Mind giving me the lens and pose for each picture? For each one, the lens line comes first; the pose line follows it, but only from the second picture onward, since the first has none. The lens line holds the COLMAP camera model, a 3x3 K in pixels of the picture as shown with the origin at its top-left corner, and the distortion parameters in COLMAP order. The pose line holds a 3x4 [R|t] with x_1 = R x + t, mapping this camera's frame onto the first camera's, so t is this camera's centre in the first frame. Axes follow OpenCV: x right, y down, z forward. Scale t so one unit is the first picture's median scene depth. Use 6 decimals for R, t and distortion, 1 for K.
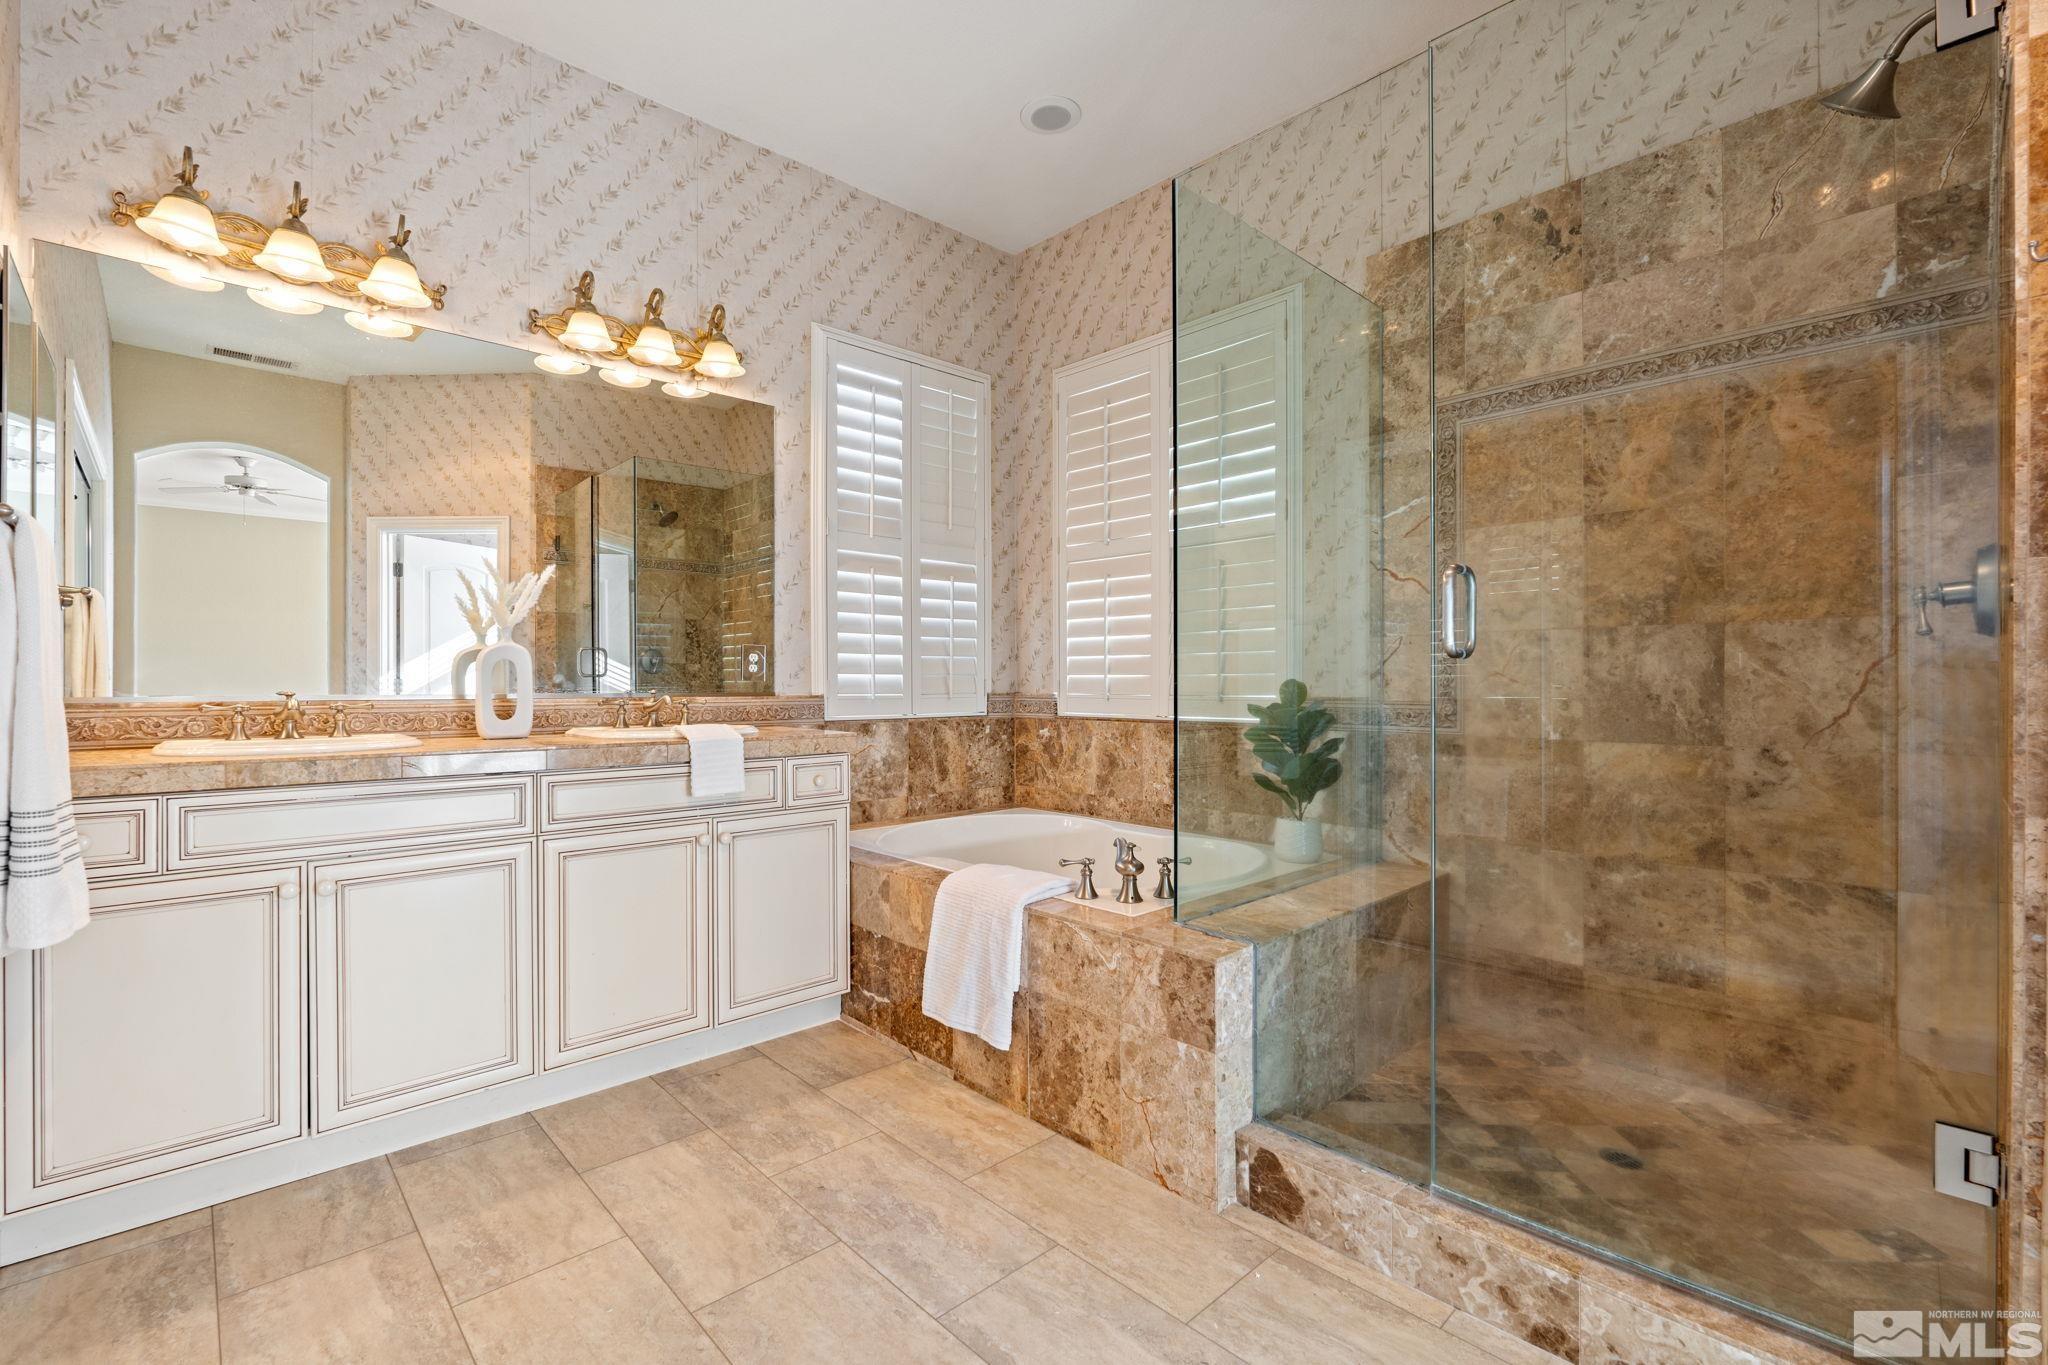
lens RADIAL K [[896.2, 0, 1030.9], [0, 896.2, 683.0], [0, 0, 1]] dist [-0.004519, 0.000442]
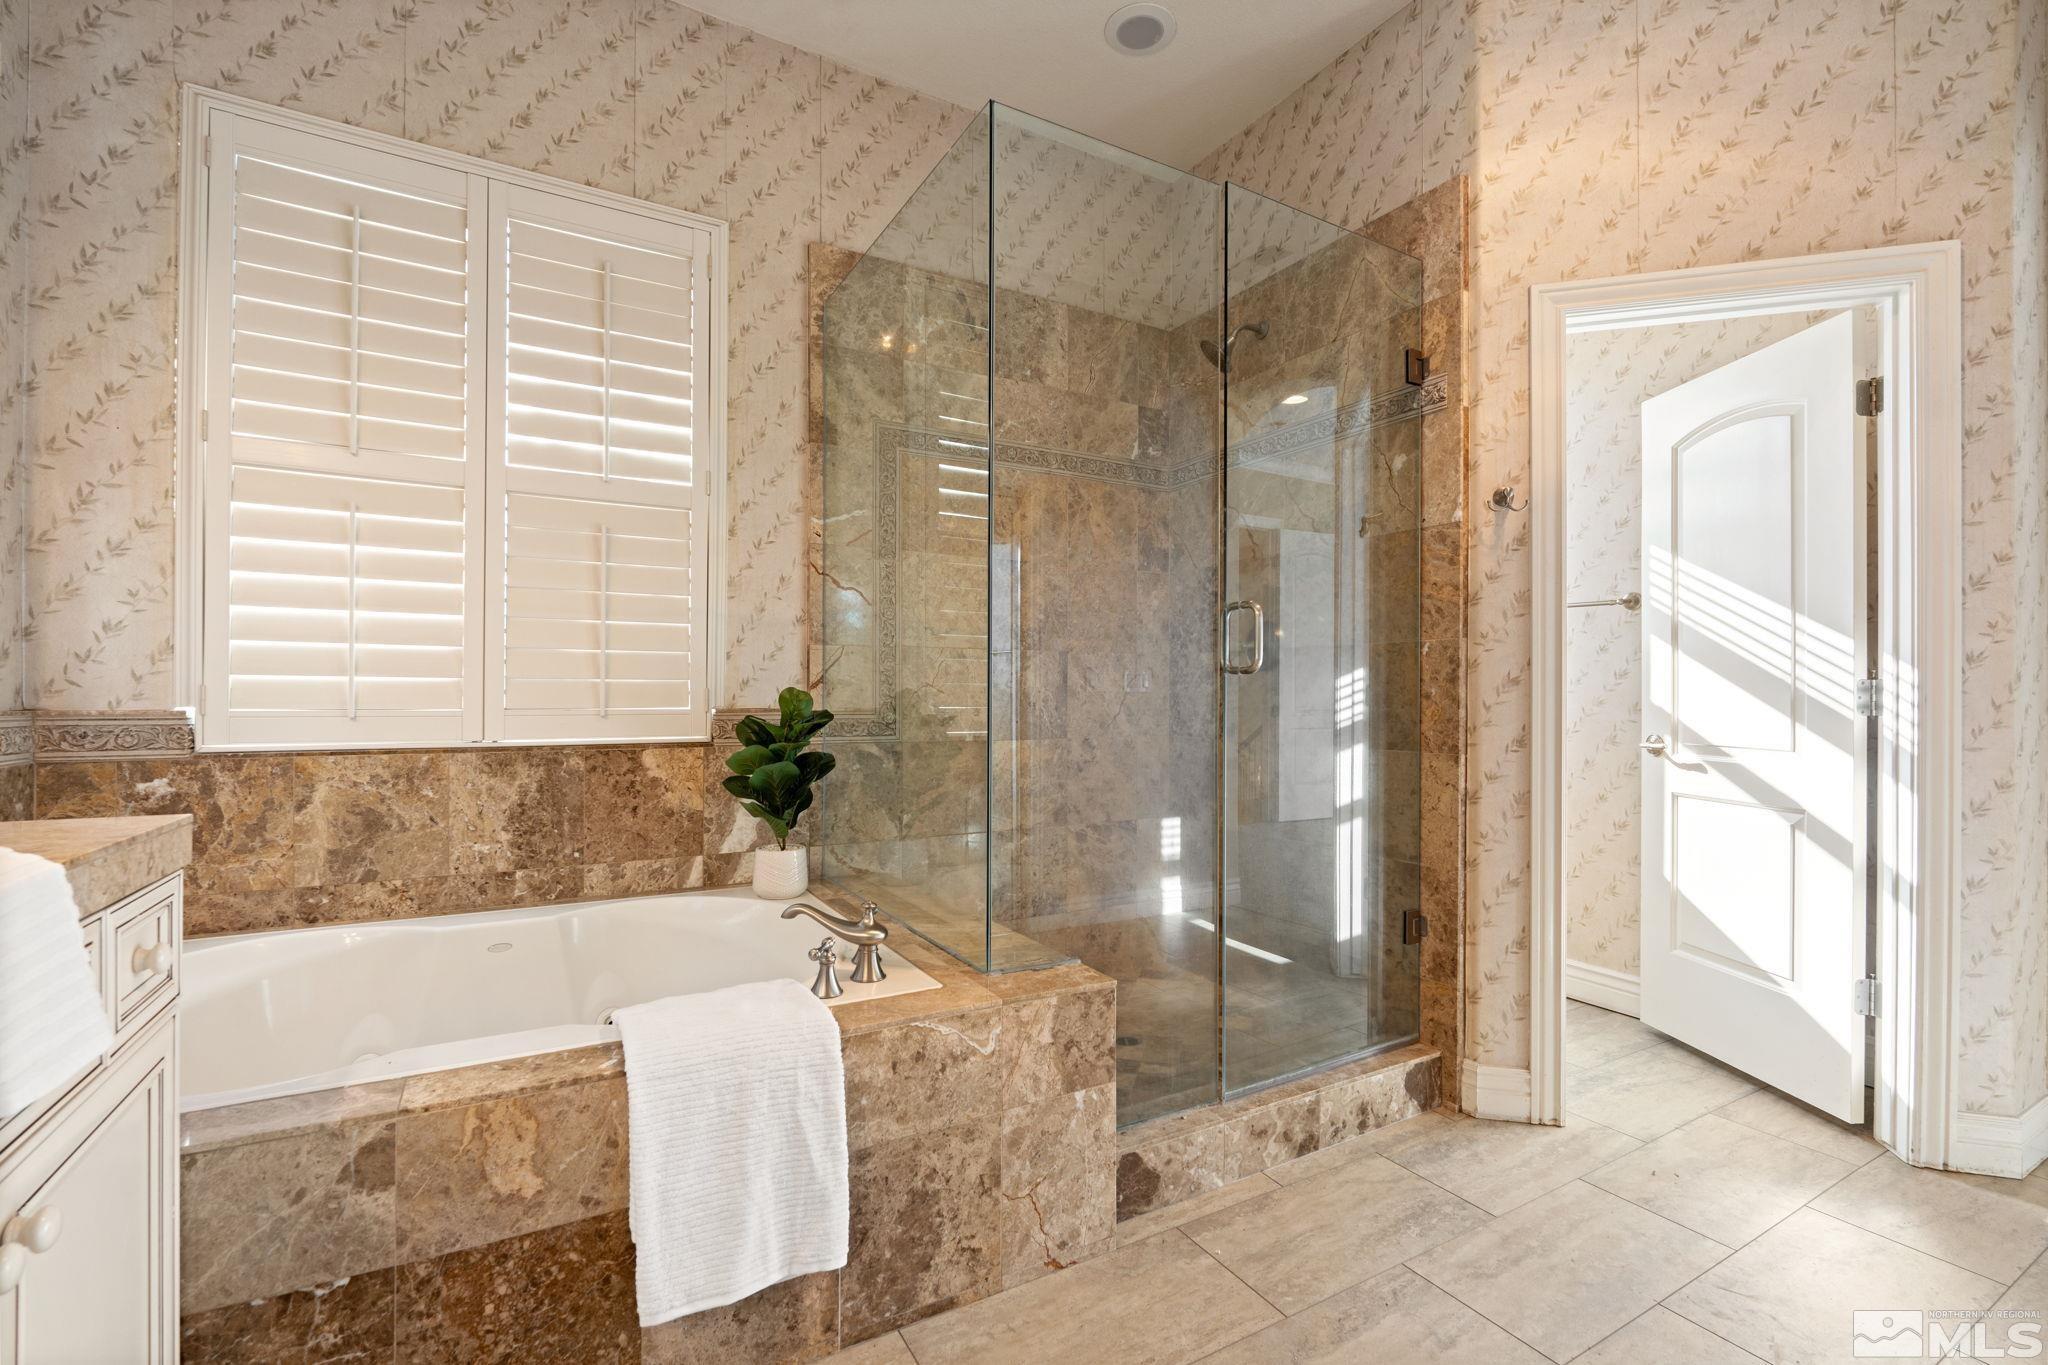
lens RADIAL K [[896.2, 0, 1011.3], [0, 896.2, 687.9], [0, 0, 1]] dist [-0.004519, 0.000442]
pose [[0.243315, 0.008870, 0.969907, -0.562414], [-0.004583, 0.999958, -0.007995, 0.002147], [-0.969937, -0.002500, 0.243345, 0.655848]]
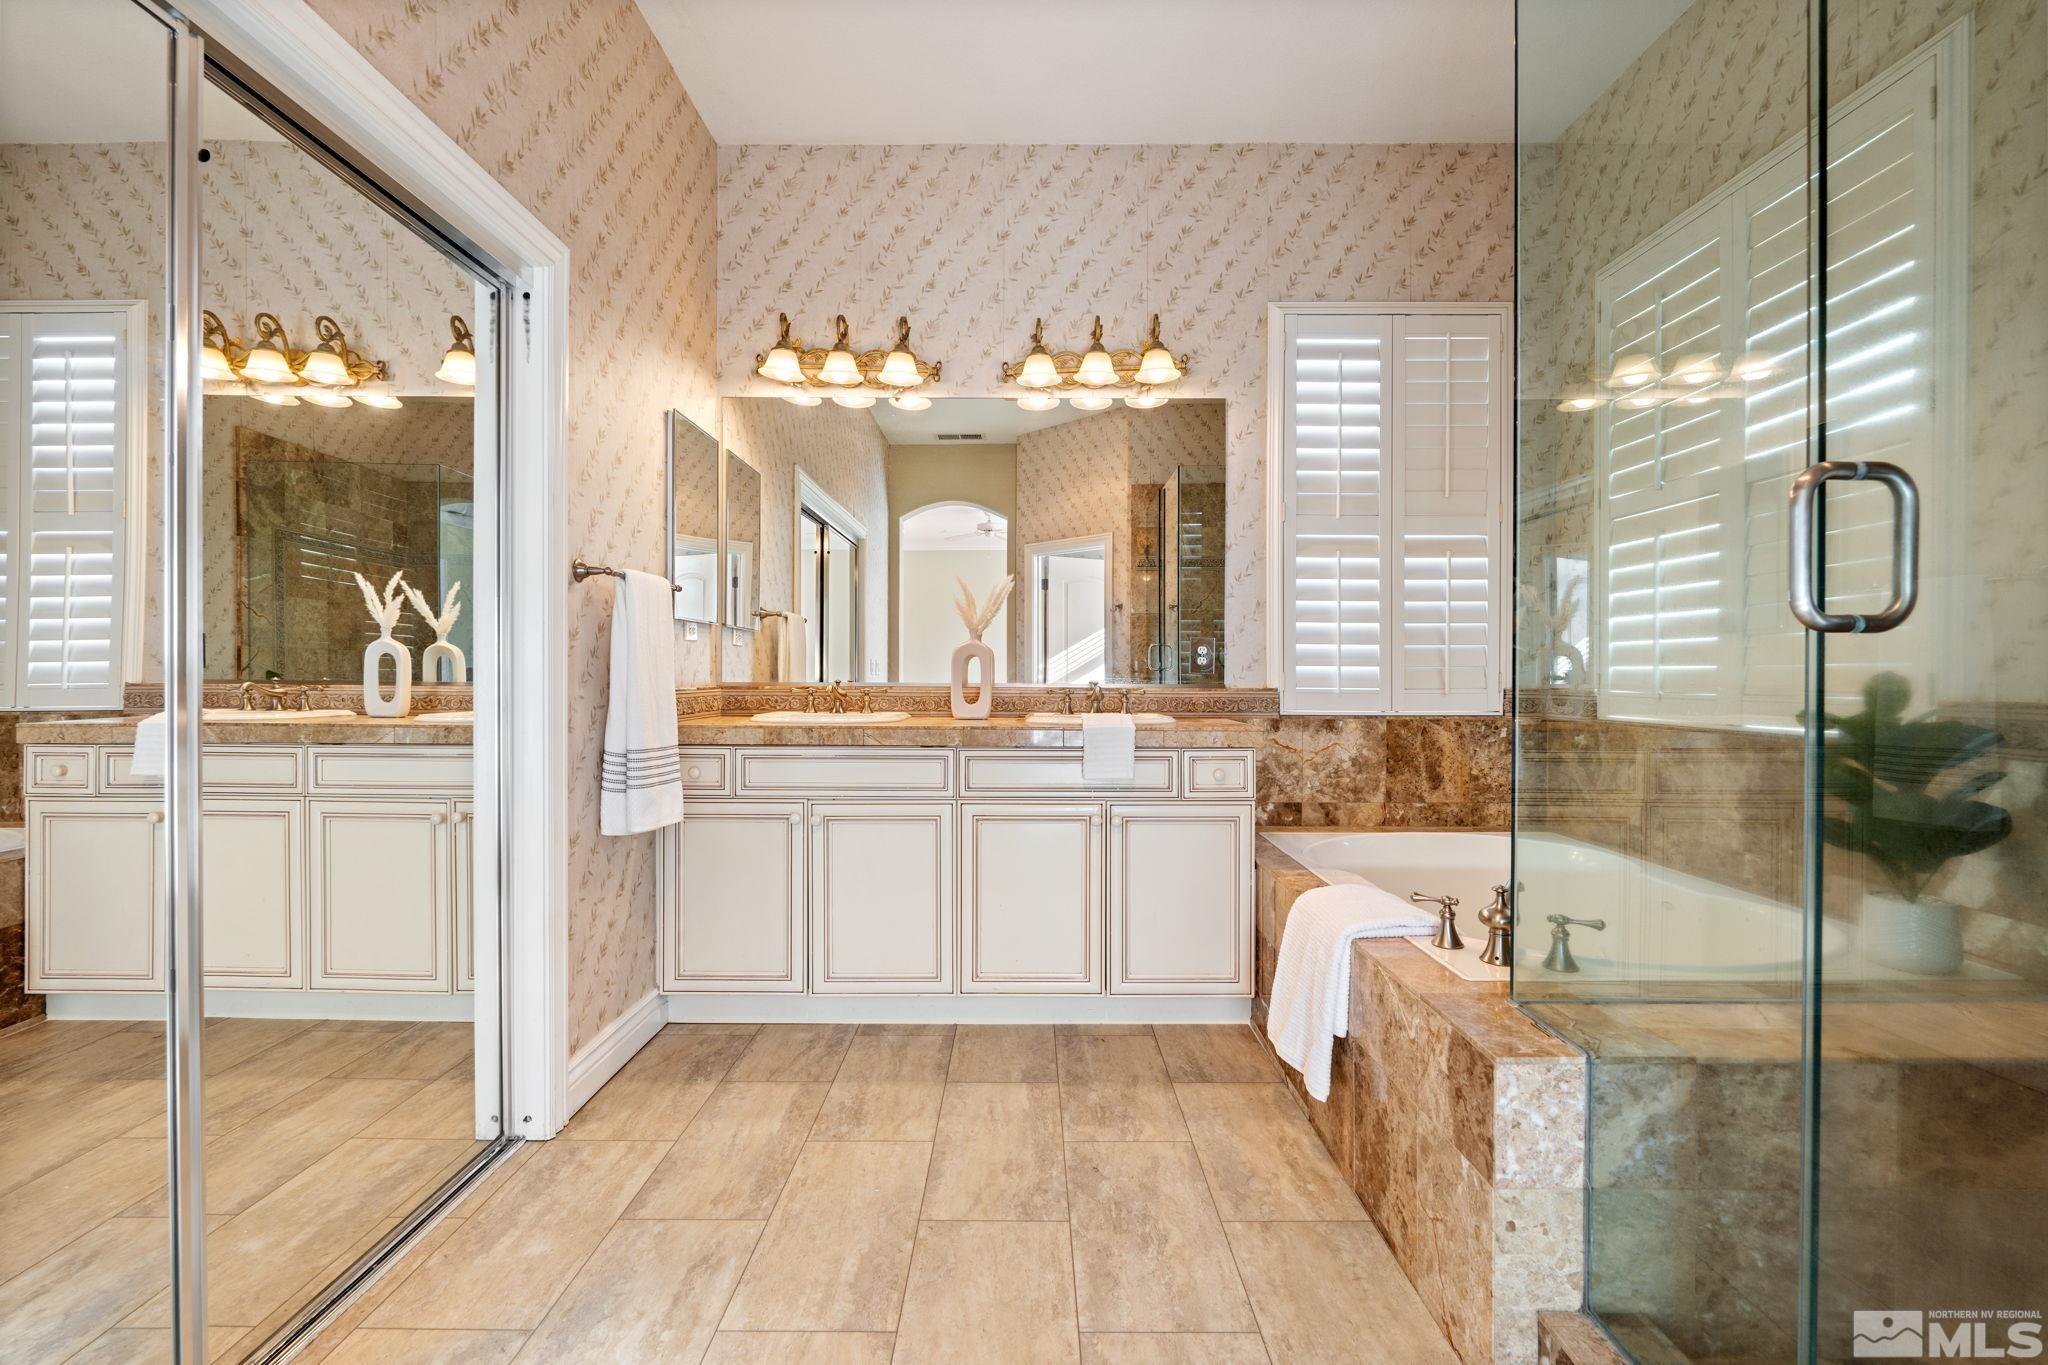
lens RADIAL K [[896.2, 0, 1030.9], [0, 896.2, 679.8], [0, 0, 1]] dist [-0.004519, 0.000442]
pose [[0.727722, 0.007211, -0.685834, 0.320021], [-0.004364, 0.999973, 0.005883, 0.000206], [0.685858, -0.001288, 0.727734, 0.162314]]
